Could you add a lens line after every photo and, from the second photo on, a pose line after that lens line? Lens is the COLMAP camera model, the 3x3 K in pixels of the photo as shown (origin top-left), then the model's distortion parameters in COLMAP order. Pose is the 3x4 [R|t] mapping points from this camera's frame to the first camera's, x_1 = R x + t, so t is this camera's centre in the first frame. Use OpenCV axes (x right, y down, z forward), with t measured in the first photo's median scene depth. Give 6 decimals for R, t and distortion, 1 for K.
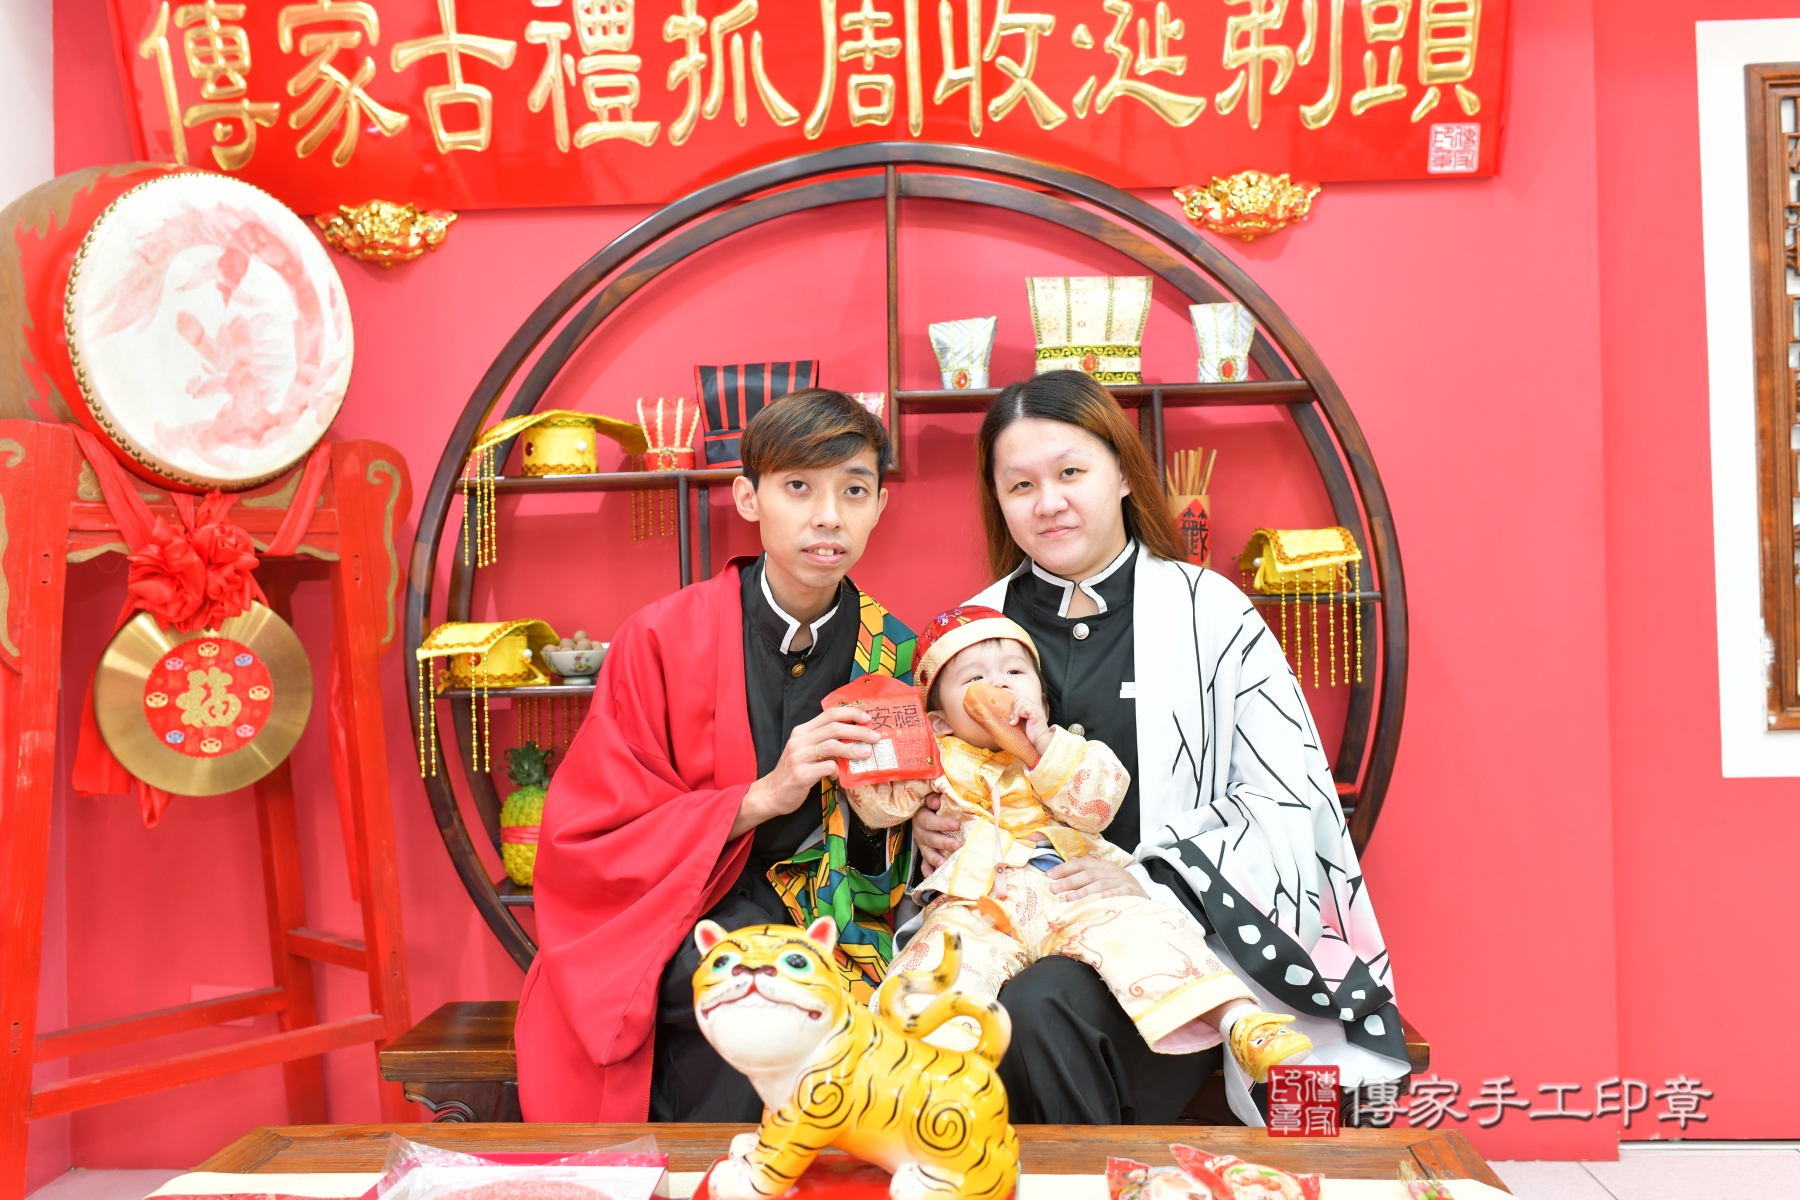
lens RADIAL K [[1825.8, 0, 918.8], [0, 1825.8, 581.5], [0, 0, 1]] dist [0.005948, -0.008653]
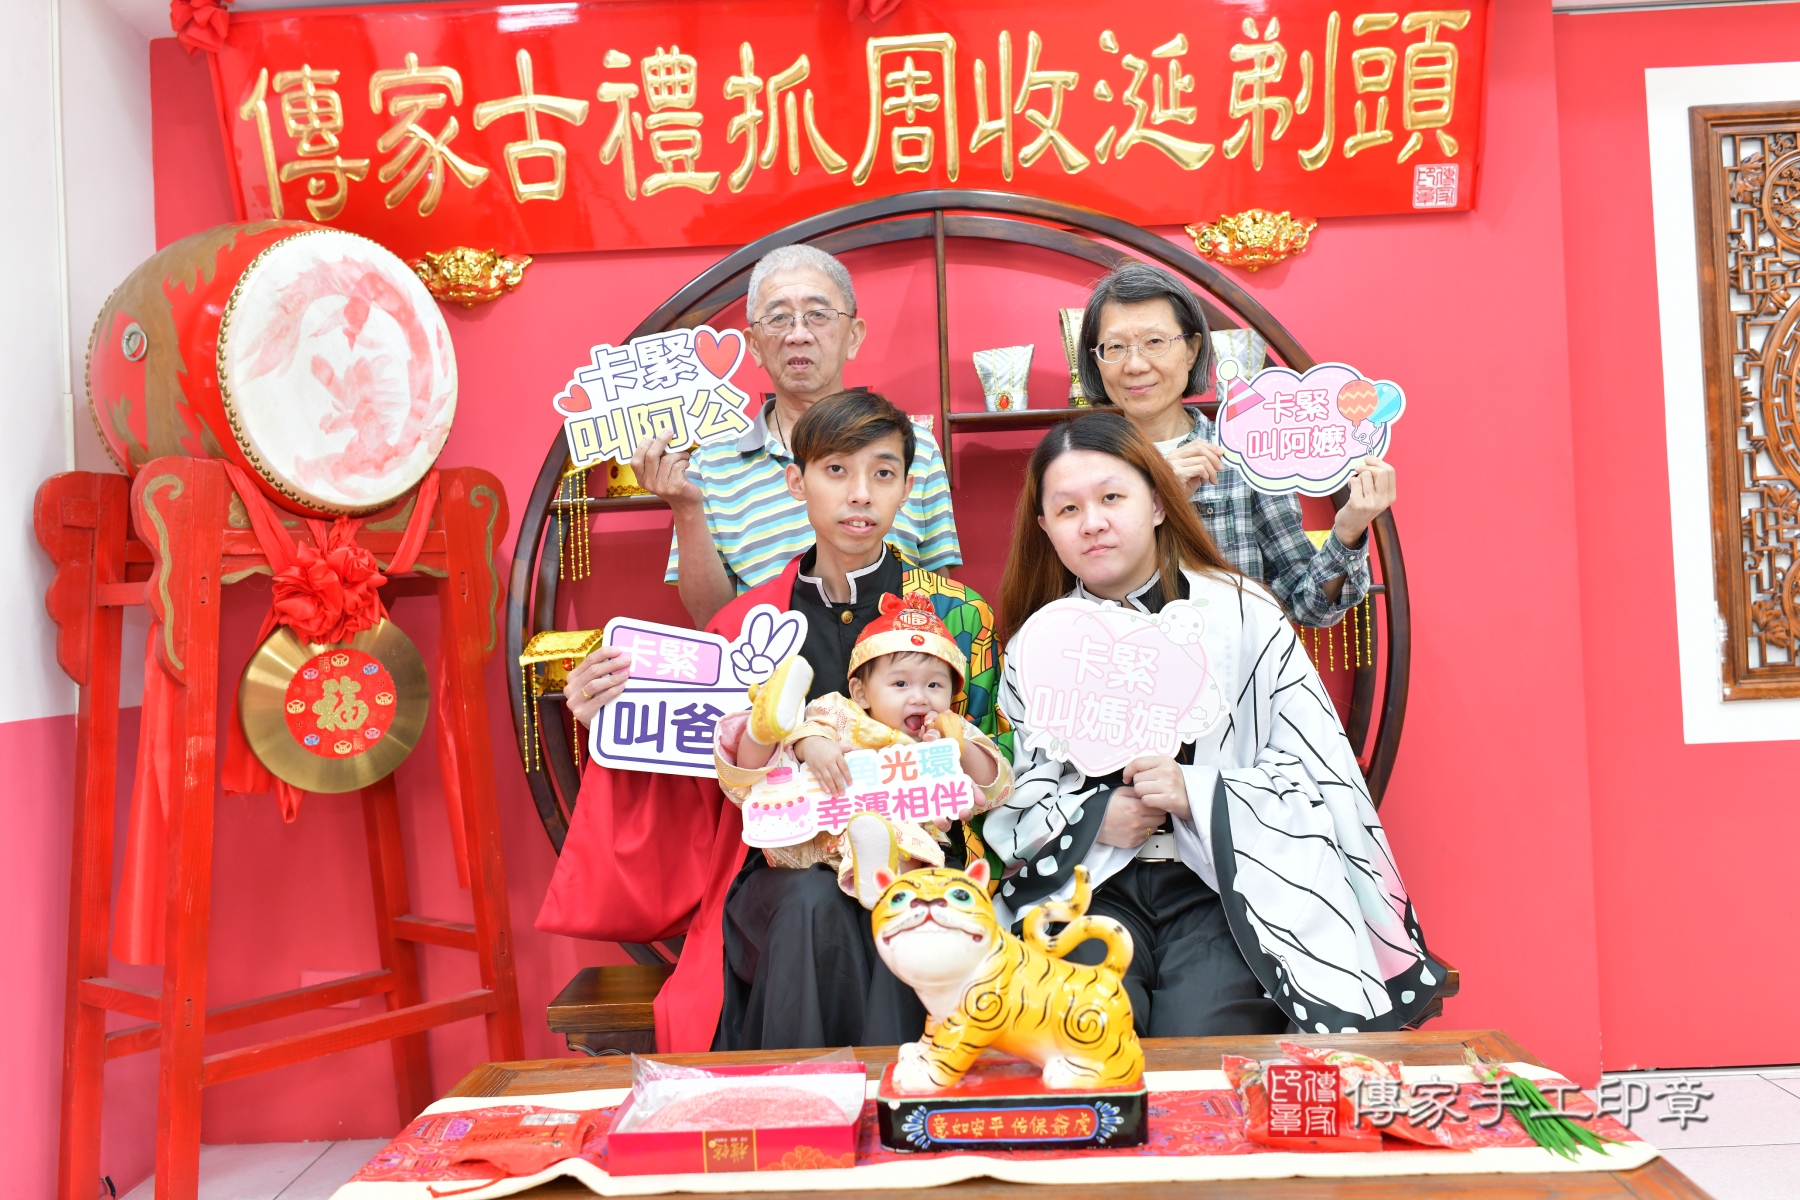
lens RADIAL K [[1825.8, 0, 918.8], [0, 1825.8, 581.5], [0, 0, 1]] dist [0.005948, -0.008653]
pose [[0.999057, -0.022006, 0.037435, -0.070284], [0.022102, 0.999753, -0.002159, -0.000196], [-0.037378, 0.002985, 0.999297, -0.103833]]
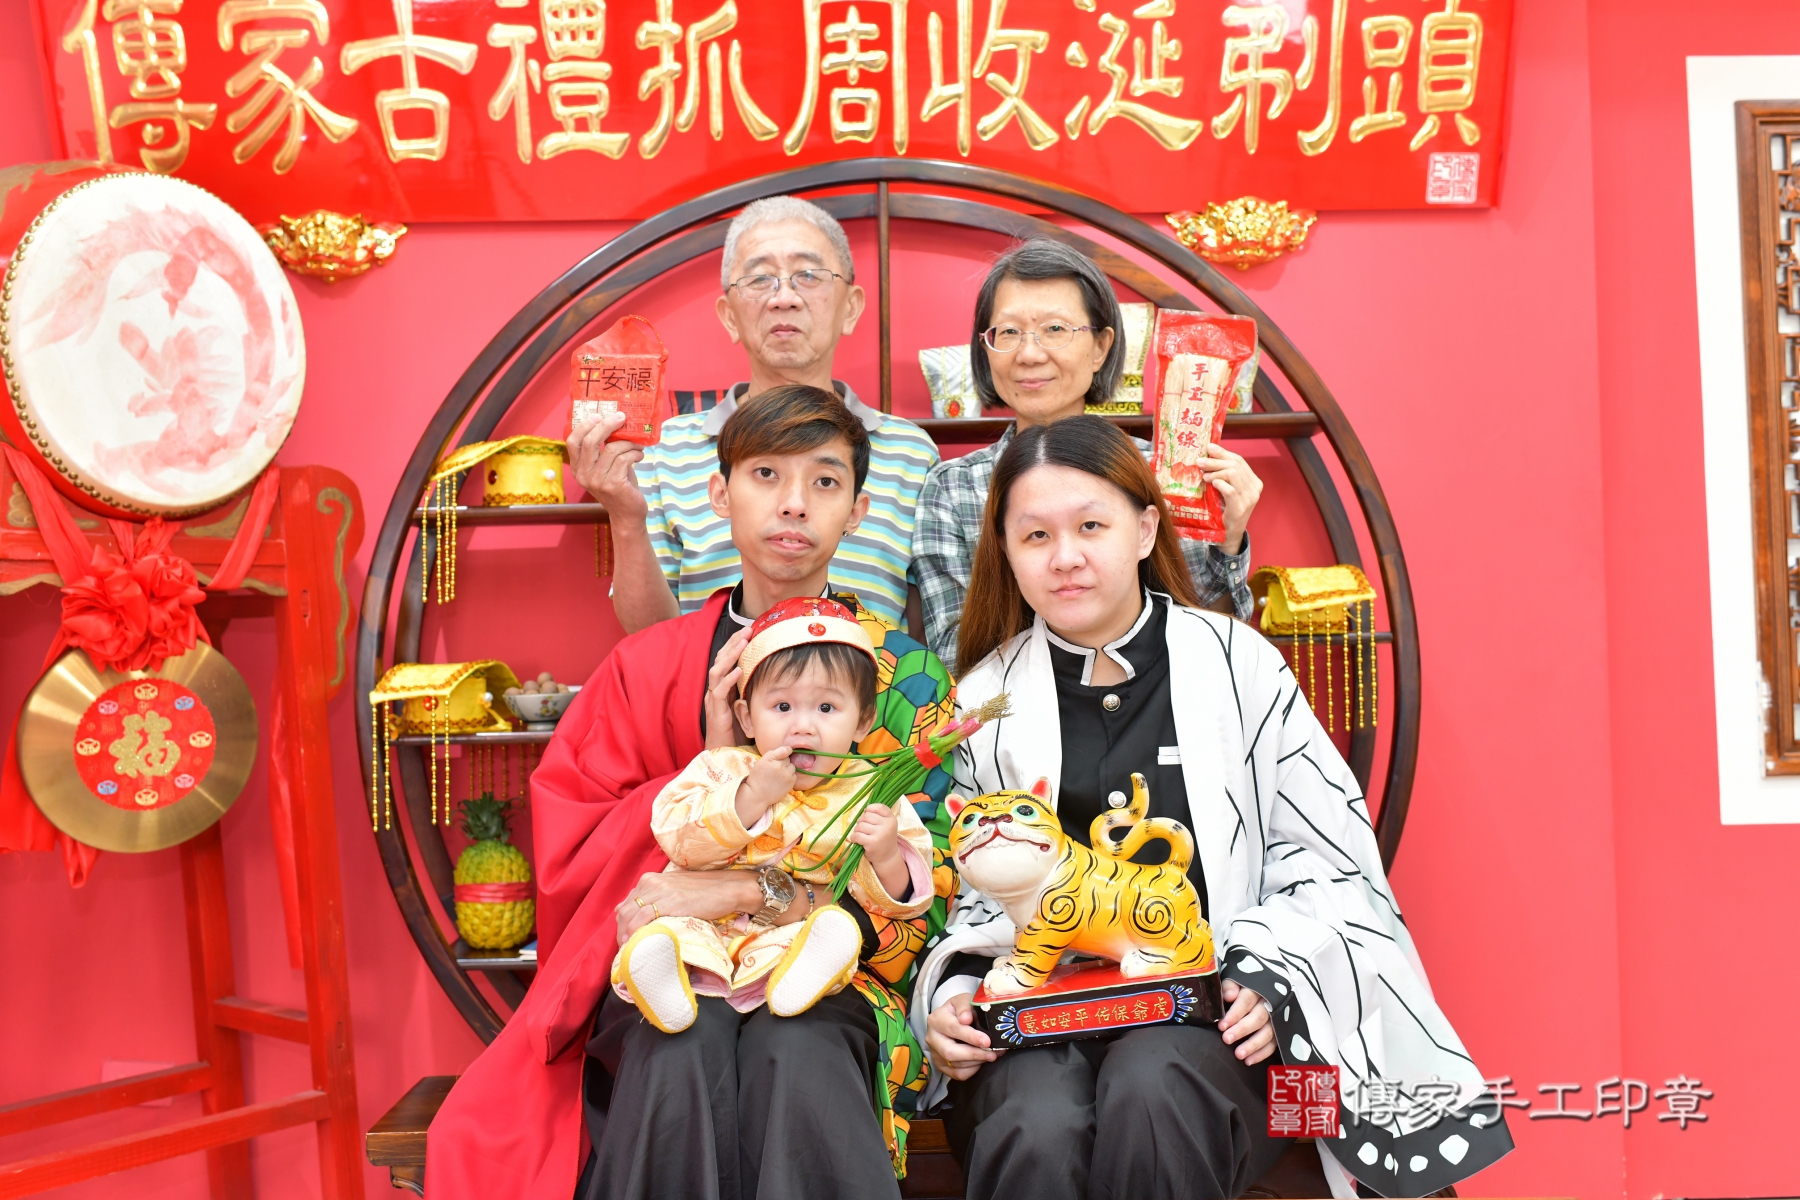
lens RADIAL K [[1863.5, 0, 919.1], [0, 1863.5, 581.8], [0, 0, 1]] dist [0.005606, -0.008462]
pose [[0.997254, 0.004518, 0.073913, -0.064097], [-0.002493, 0.999620, -0.027464, 0.006136], [-0.074009, 0.027205, 0.996886, 0.035657]]
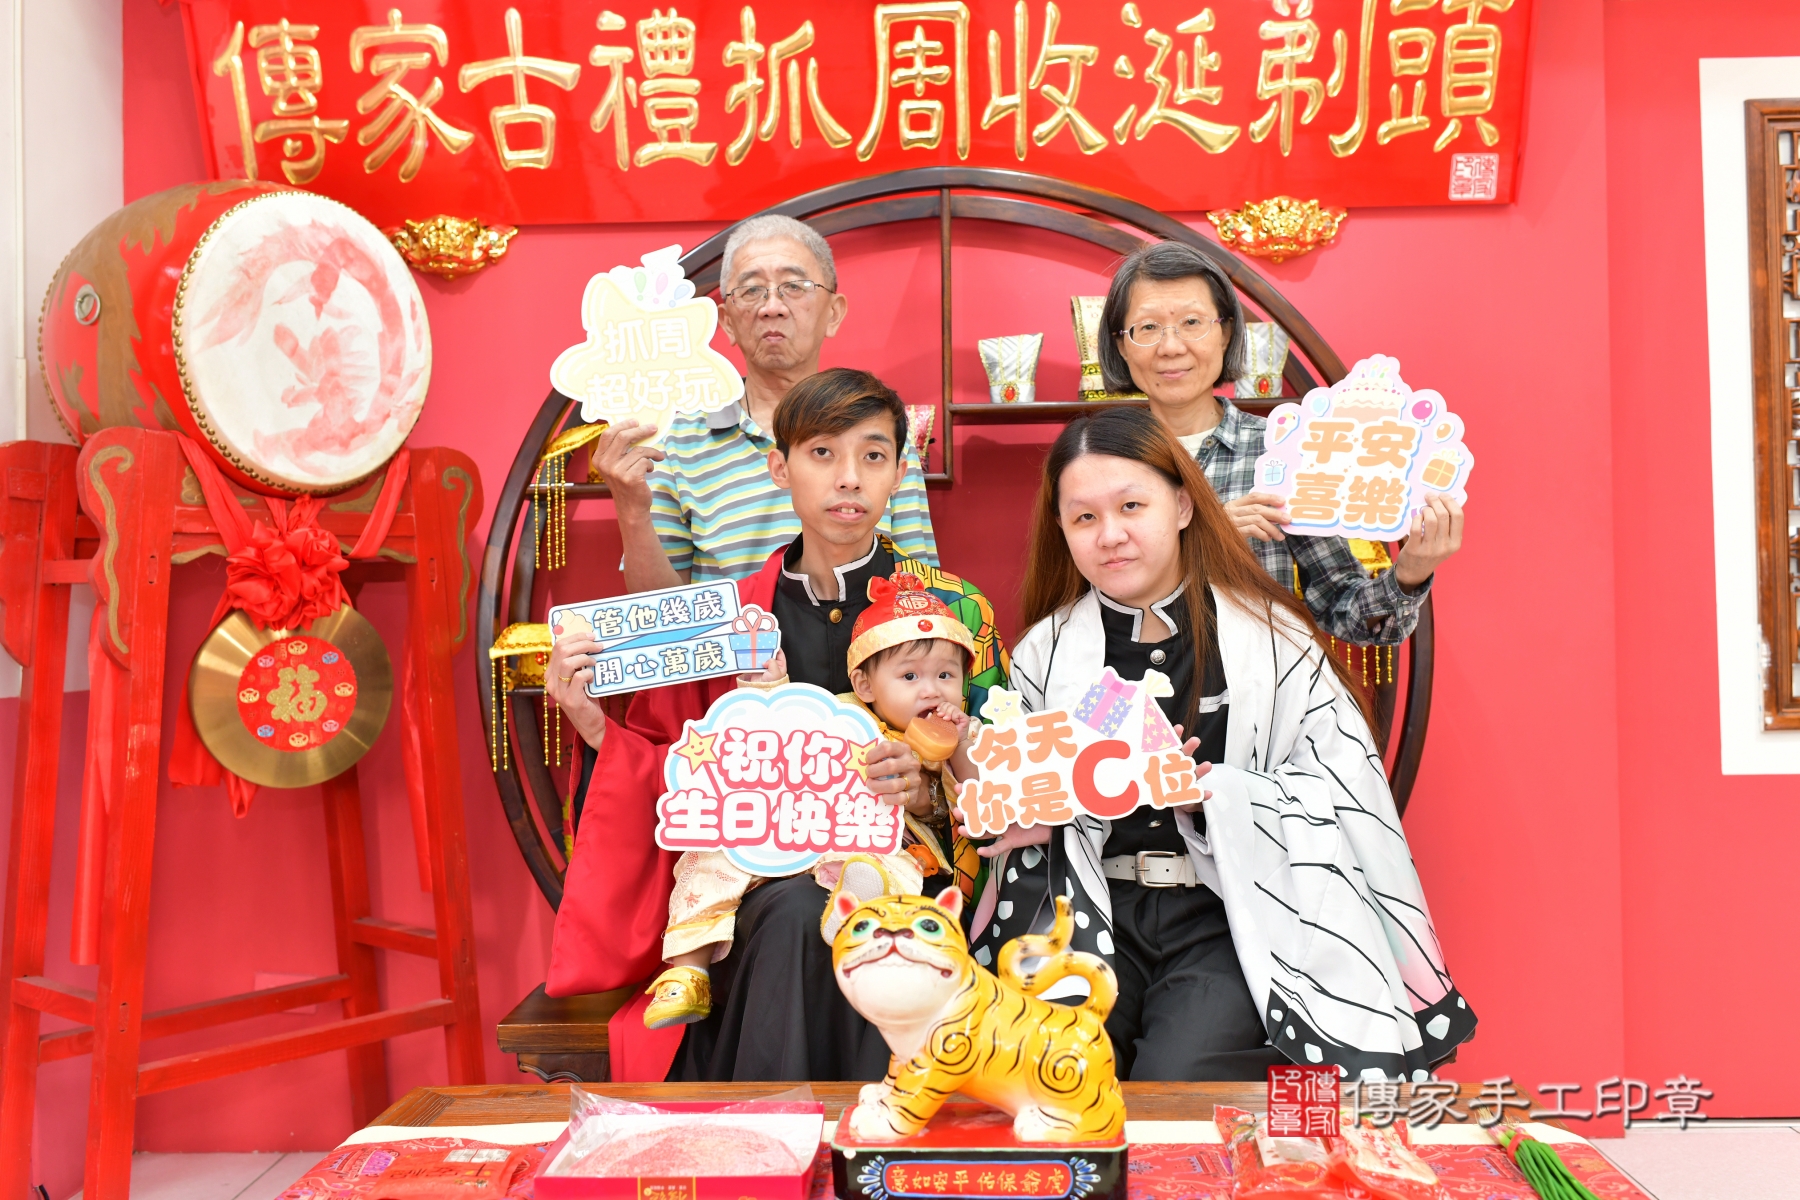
lens RADIAL K [[1863.5, 0, 919.1], [0, 1863.5, 581.8], [0, 0, 1]] dist [0.005606, -0.008462]
pose [[0.999582, 0.004808, 0.028502, -0.056977], [-0.004765, 0.999987, -0.001590, -0.000347], [-0.028509, 0.001453, 0.999592, -0.066445]]
